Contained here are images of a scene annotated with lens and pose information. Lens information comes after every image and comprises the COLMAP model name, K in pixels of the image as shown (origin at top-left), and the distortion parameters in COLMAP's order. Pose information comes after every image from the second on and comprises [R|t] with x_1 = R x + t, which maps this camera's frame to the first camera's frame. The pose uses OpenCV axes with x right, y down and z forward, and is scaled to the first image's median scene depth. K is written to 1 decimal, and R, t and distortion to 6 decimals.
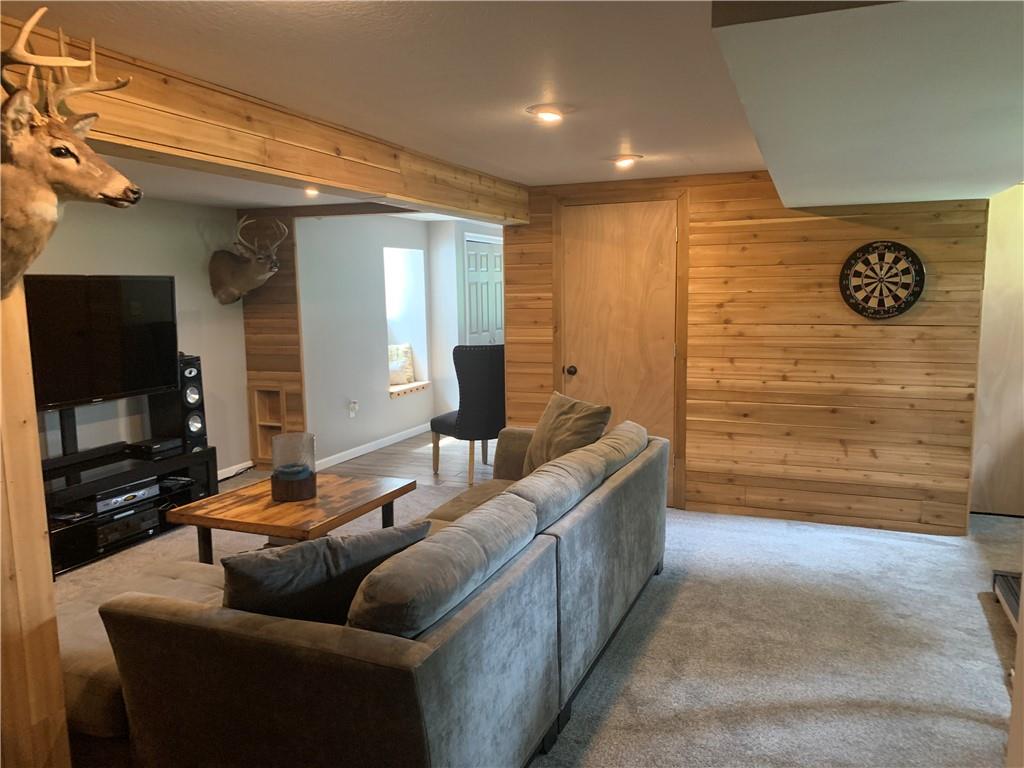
lens RADIAL K [[776.4, 0, 515.1], [0, 776.4, 386.8], [0, 0, 1]] dist [0.047296, -0.071052]
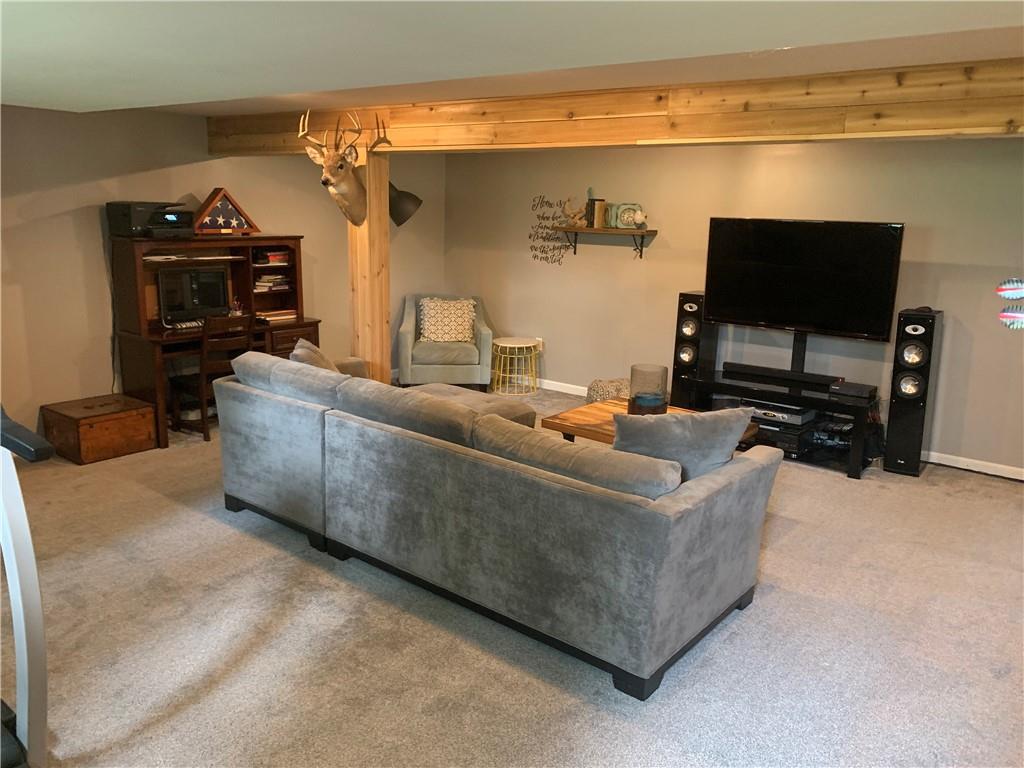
lens RADIAL K [[776.4, 0, 515.0], [0, 776.4, 379.5], [0, 0, 1]] dist [0.047296, -0.071052]
pose [[-0.271357, 0.210930, -0.939081, 0.806436], [-0.151726, 0.954116, 0.258150, -0.175776], [0.950444, 0.212534, -0.226903, 1.049750]]
